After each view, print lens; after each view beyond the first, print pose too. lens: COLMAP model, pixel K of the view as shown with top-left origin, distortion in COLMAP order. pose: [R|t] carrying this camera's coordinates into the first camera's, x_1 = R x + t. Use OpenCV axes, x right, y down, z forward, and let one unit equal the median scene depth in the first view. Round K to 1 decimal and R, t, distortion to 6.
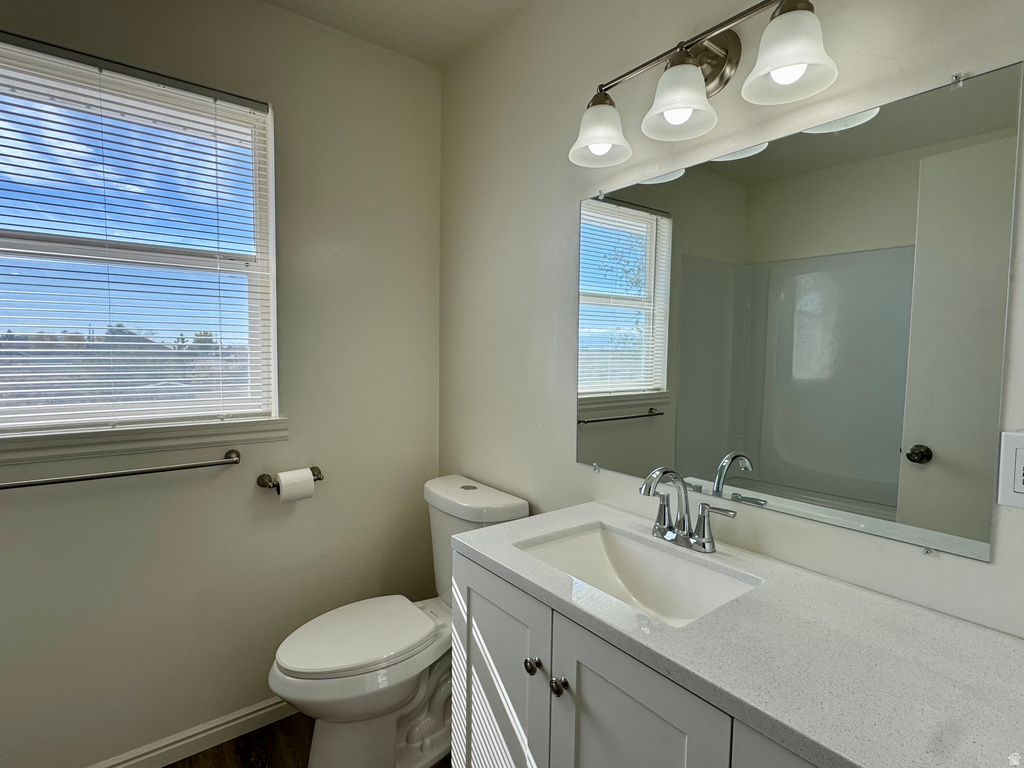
lens RADIAL K [[516.5, 0, 512.0], [0, 516.5, 384.0], [0, 0, 1]] dist [0.000586, -0.016670]
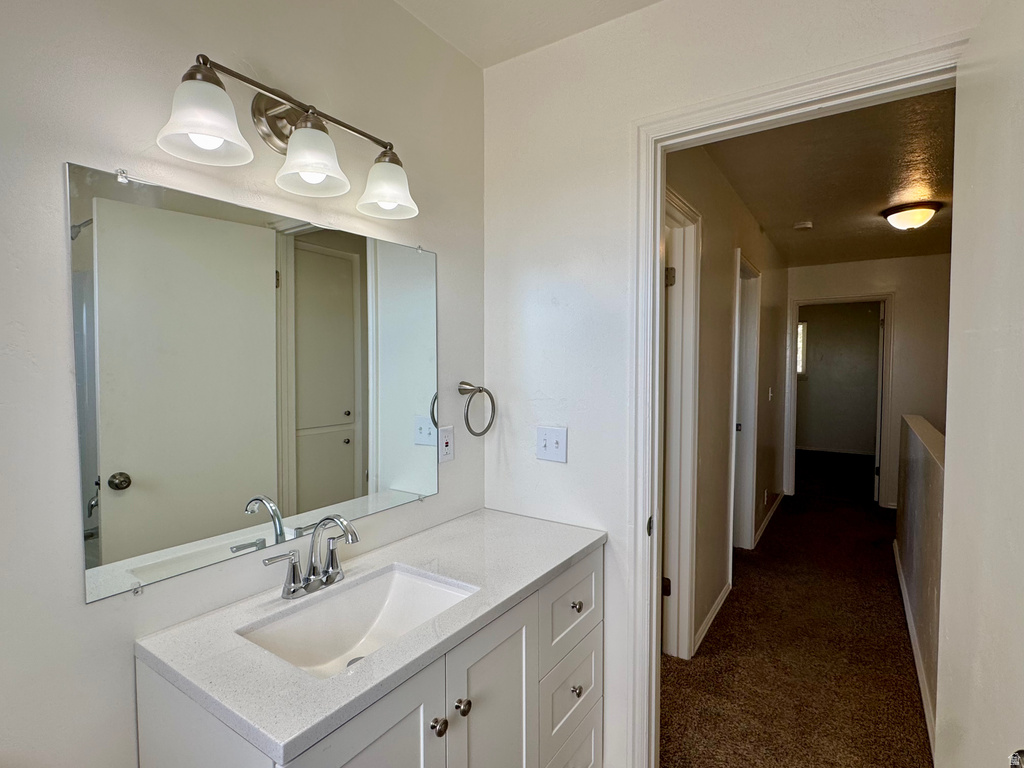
lens RADIAL K [[516.5, 0, 512.0], [0, 516.5, 384.0], [0, 0, 1]] dist [0.000586, -0.016670]
pose [[-0.317694, -0.043387, 0.947200, -0.819607], [0.066074, 0.995511, 0.067761, -0.150028], [-0.945888, 0.084112, -0.313401, 1.016043]]
